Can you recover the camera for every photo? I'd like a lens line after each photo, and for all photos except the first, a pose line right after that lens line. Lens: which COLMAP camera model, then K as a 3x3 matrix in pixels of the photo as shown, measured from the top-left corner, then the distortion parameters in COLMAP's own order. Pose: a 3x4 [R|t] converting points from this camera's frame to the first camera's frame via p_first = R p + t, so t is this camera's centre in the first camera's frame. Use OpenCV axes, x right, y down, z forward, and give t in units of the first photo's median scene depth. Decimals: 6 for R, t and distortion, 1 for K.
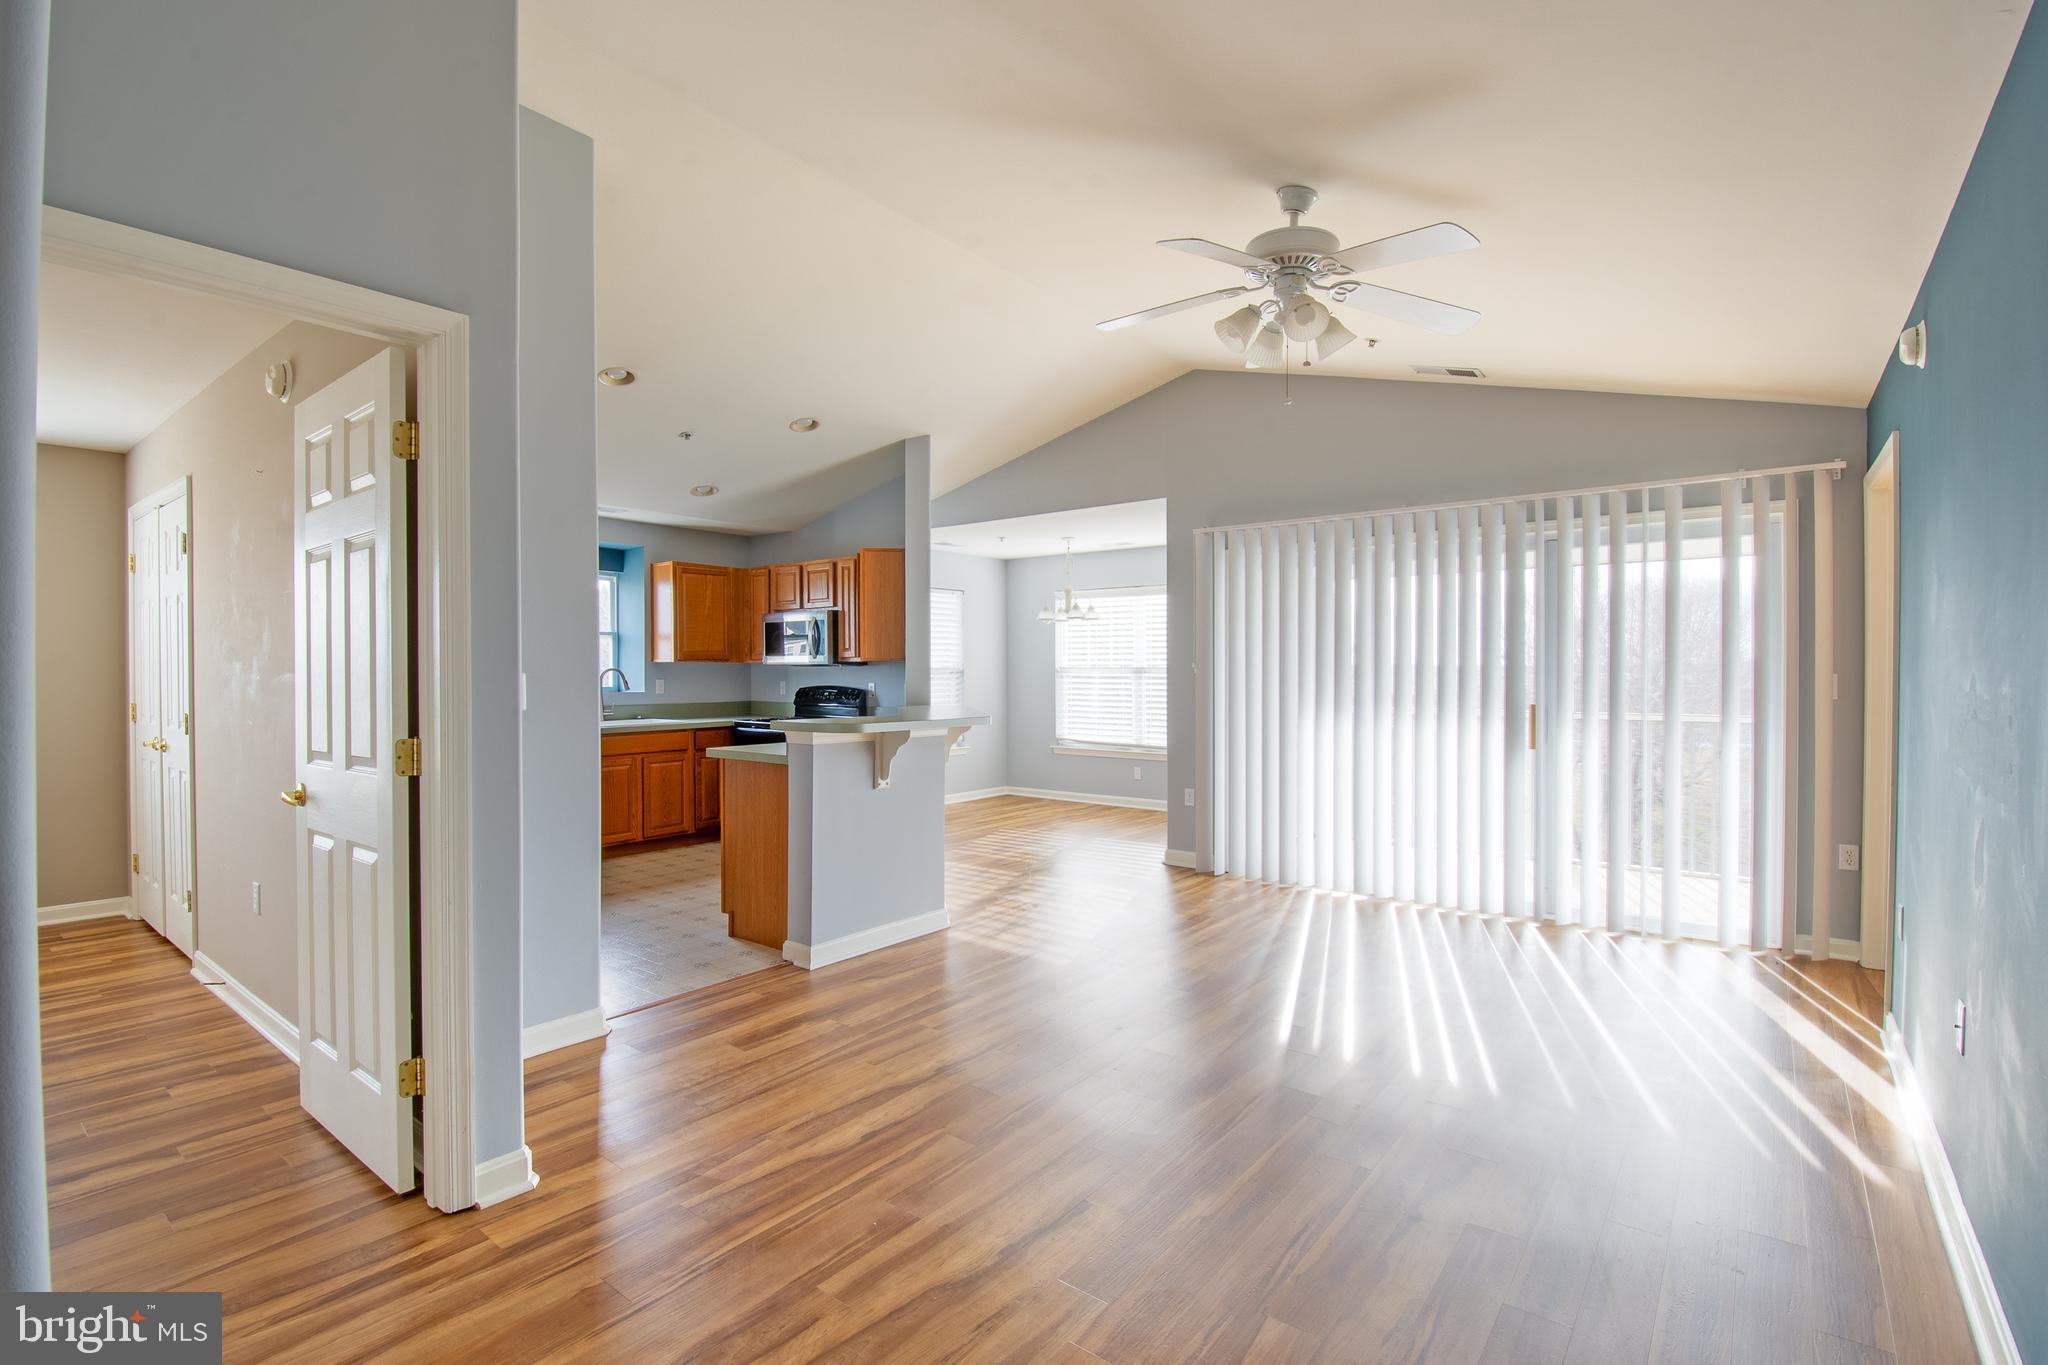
lens RADIAL K [[941.4, 0, 991.5], [0, 941.4, 680.7], [0, 0, 1]] dist [0.012931, -0.022349]
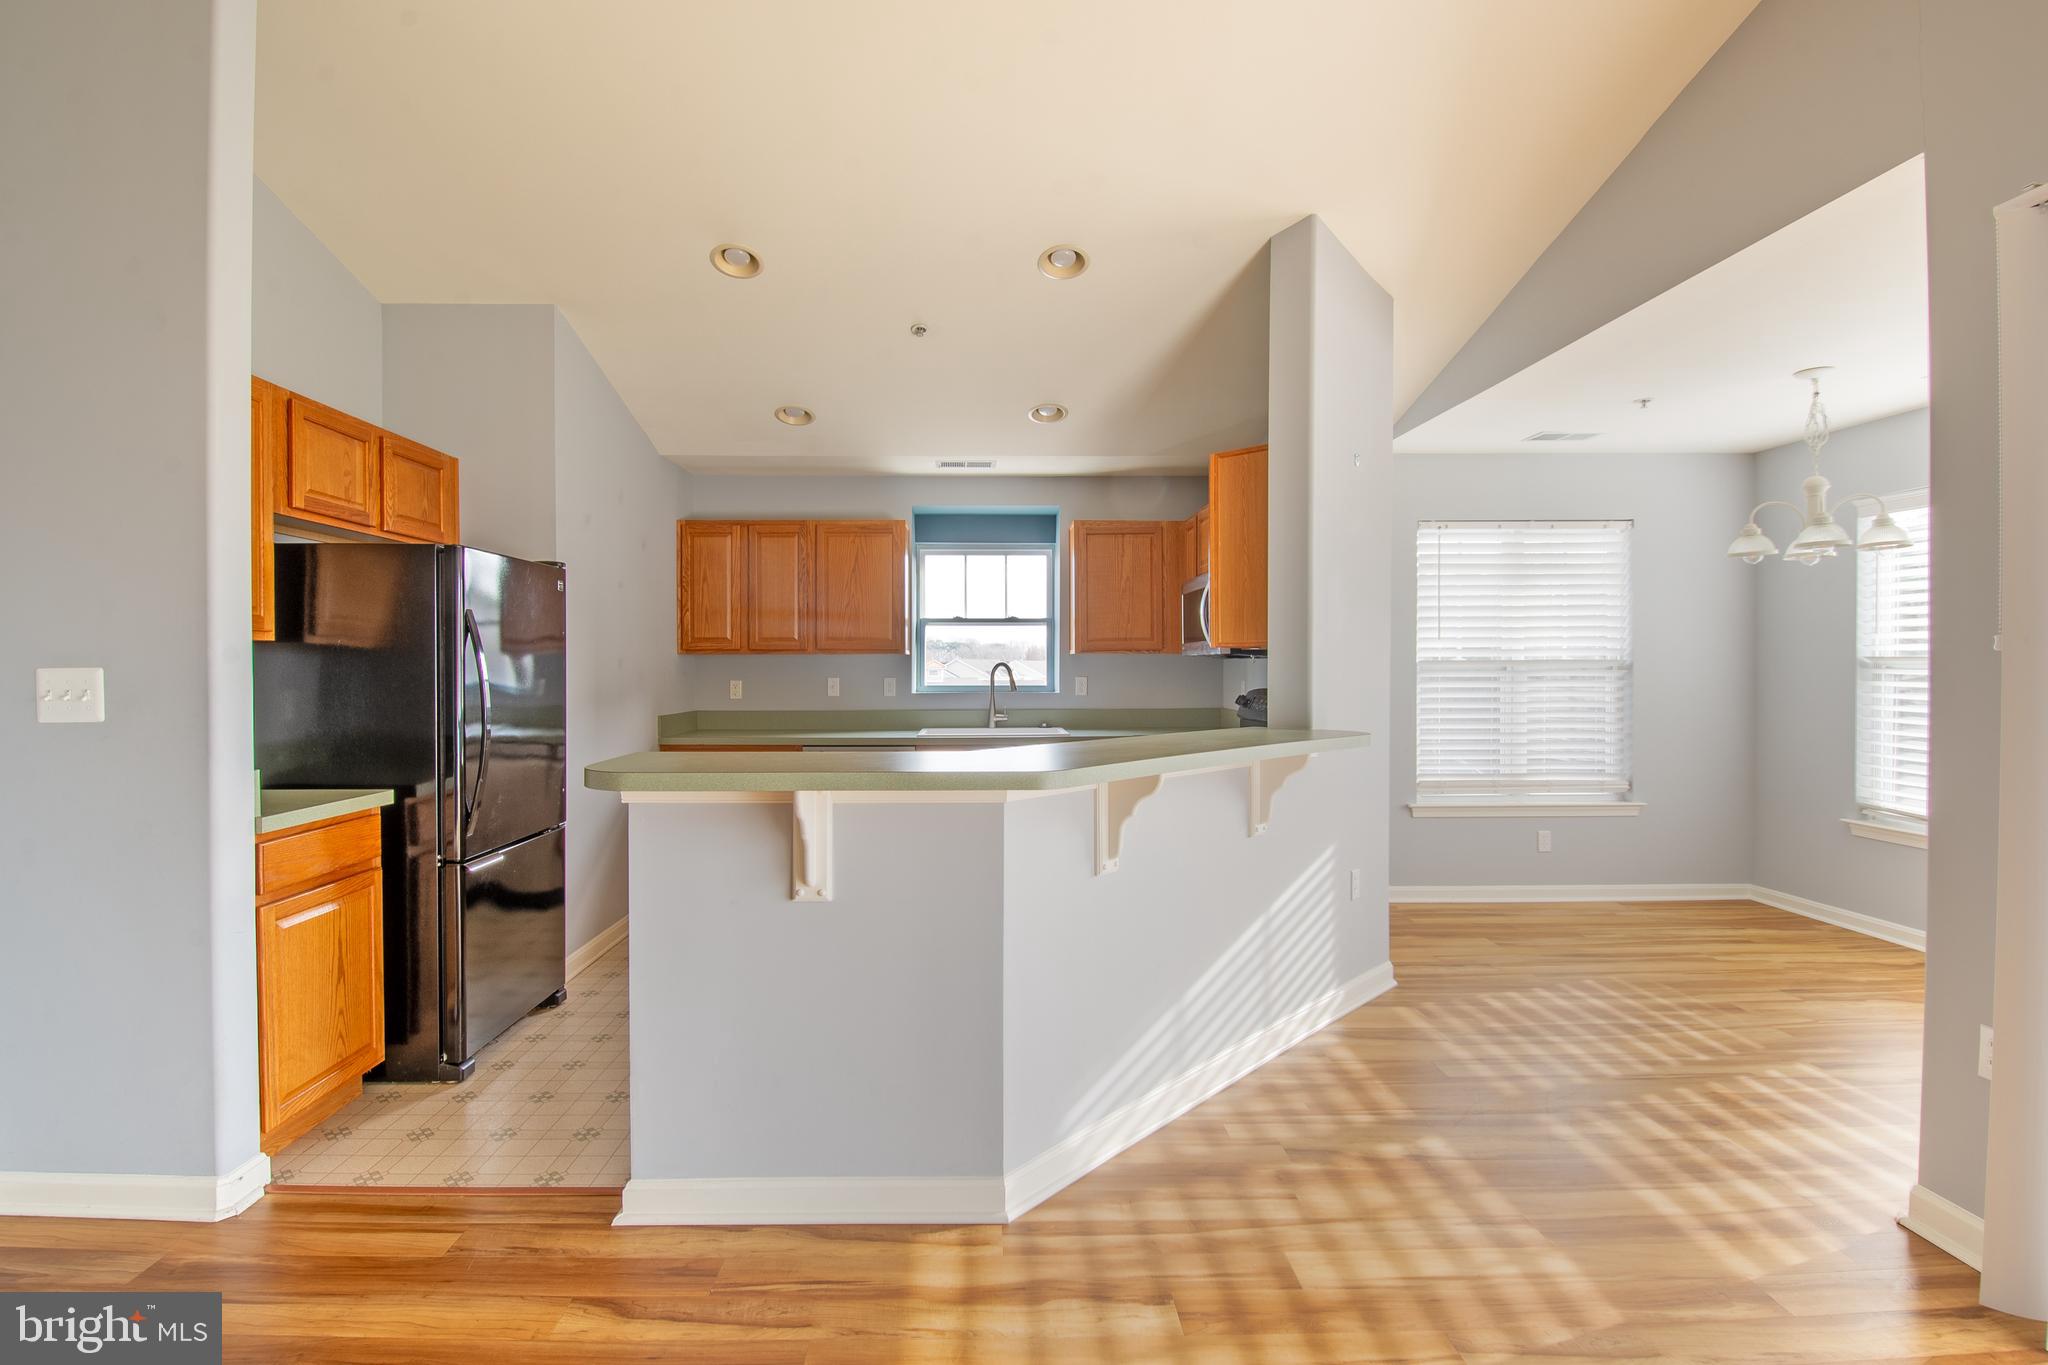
lens RADIAL K [[941.4, 0, 991.5], [0, 941.4, 680.7], [0, 0, 1]] dist [0.012931, -0.022349]
pose [[0.642634, 0.009576, -0.766113, 0.364596], [-0.005680, 0.999954, 0.007734, -0.006397], [0.766152, -0.000619, 0.642659, 0.854059]]
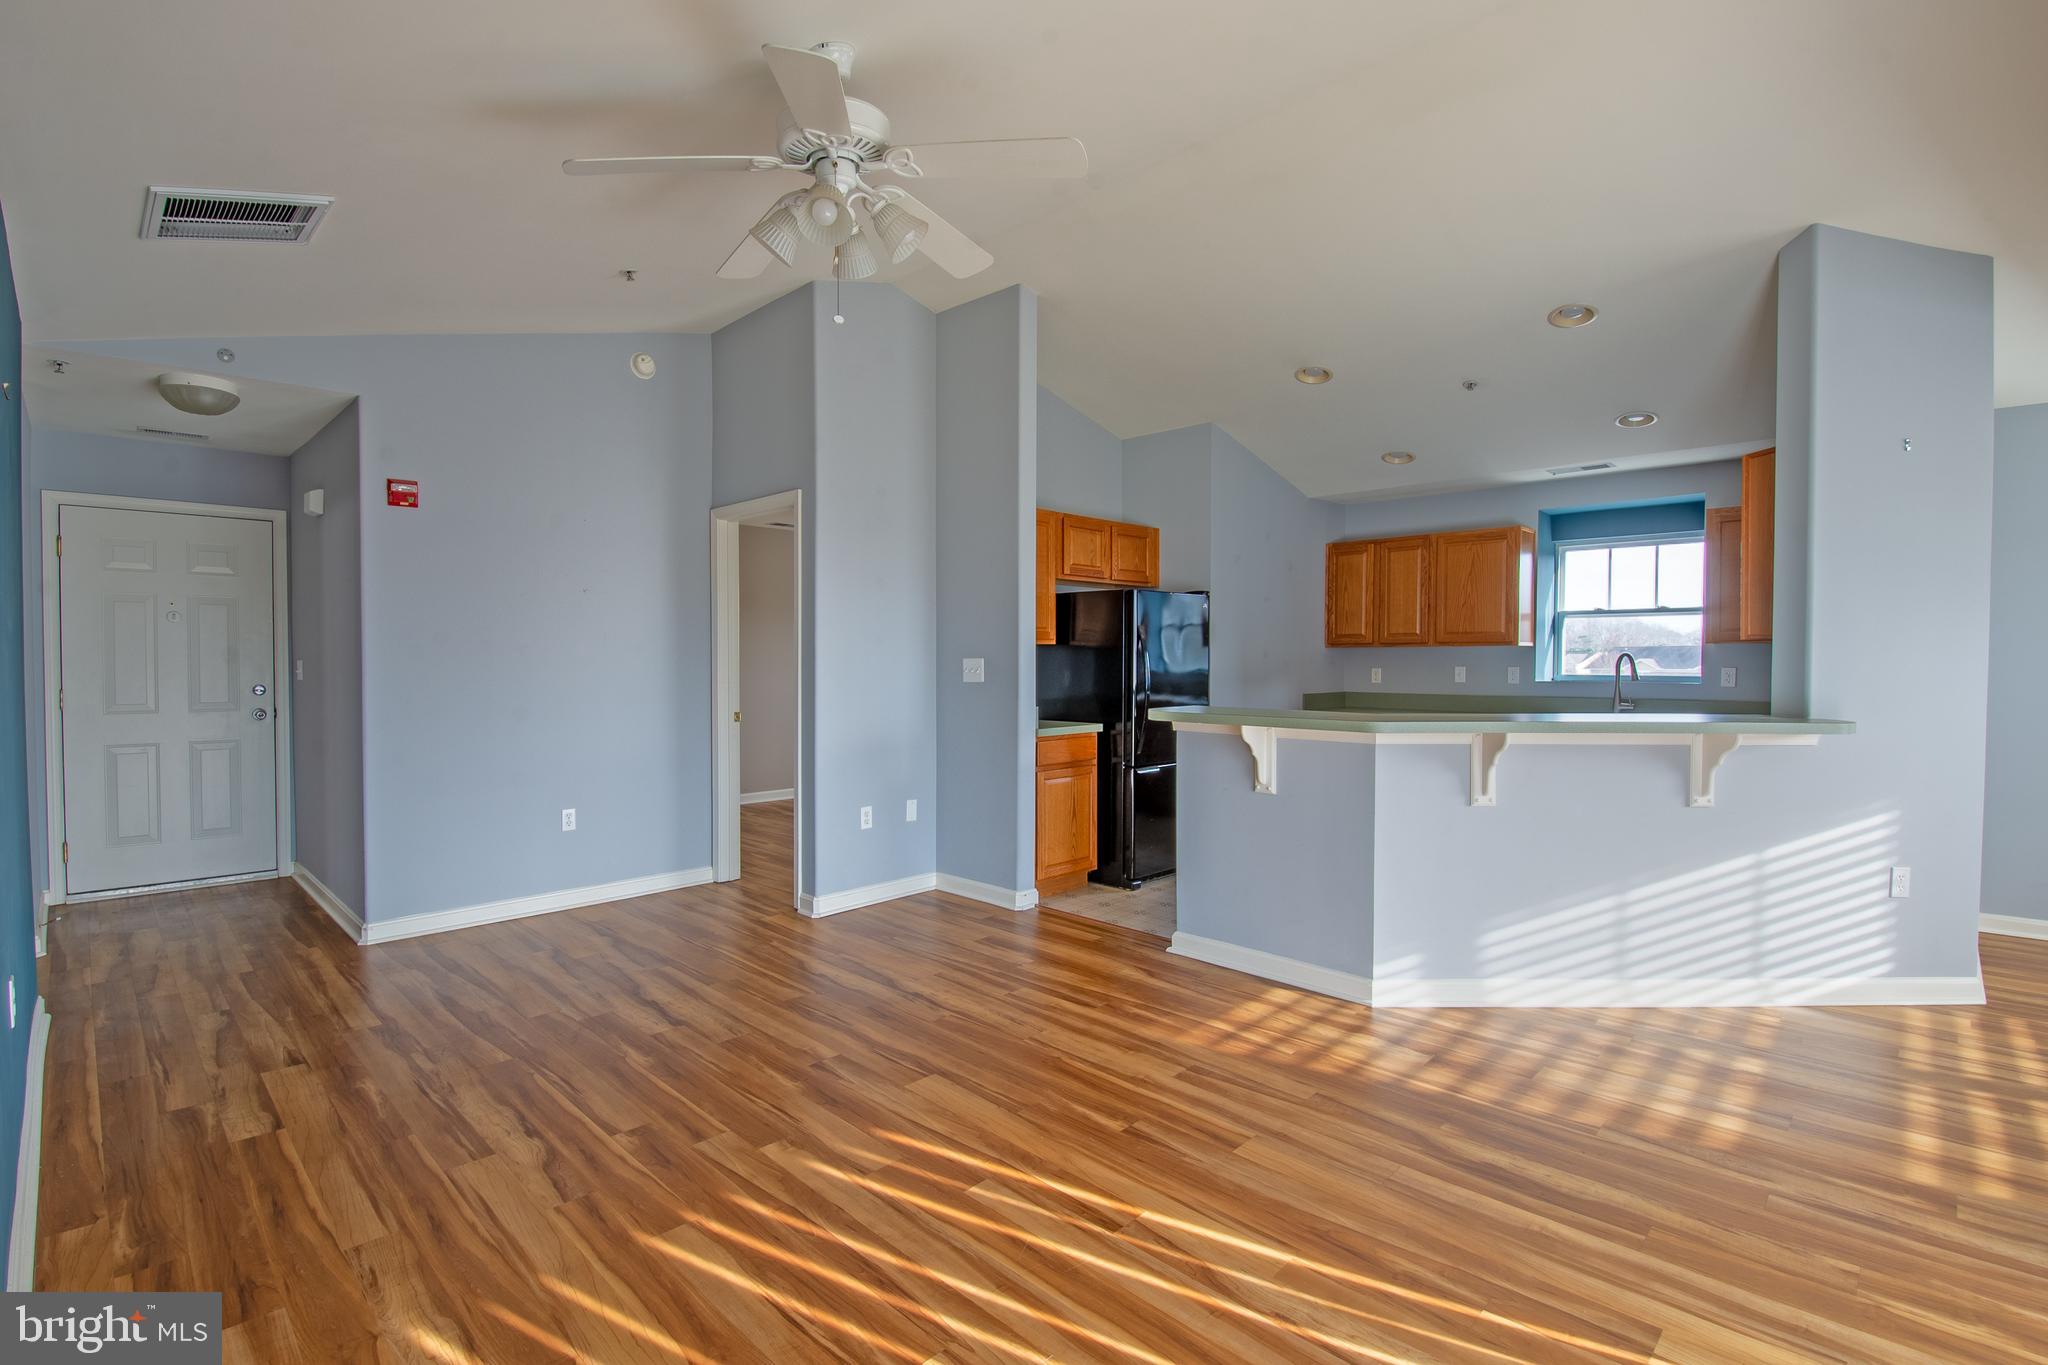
lens RADIAL K [[941.4, 0, 991.5], [0, 941.4, 680.7], [0, 0, 1]] dist [0.012931, -0.022349]
pose [[-0.111277, 0.024135, -0.993496, 0.863462], [-0.008084, 0.999650, 0.025190, -0.008580], [0.993757, 0.010835, -0.111042, 0.958756]]
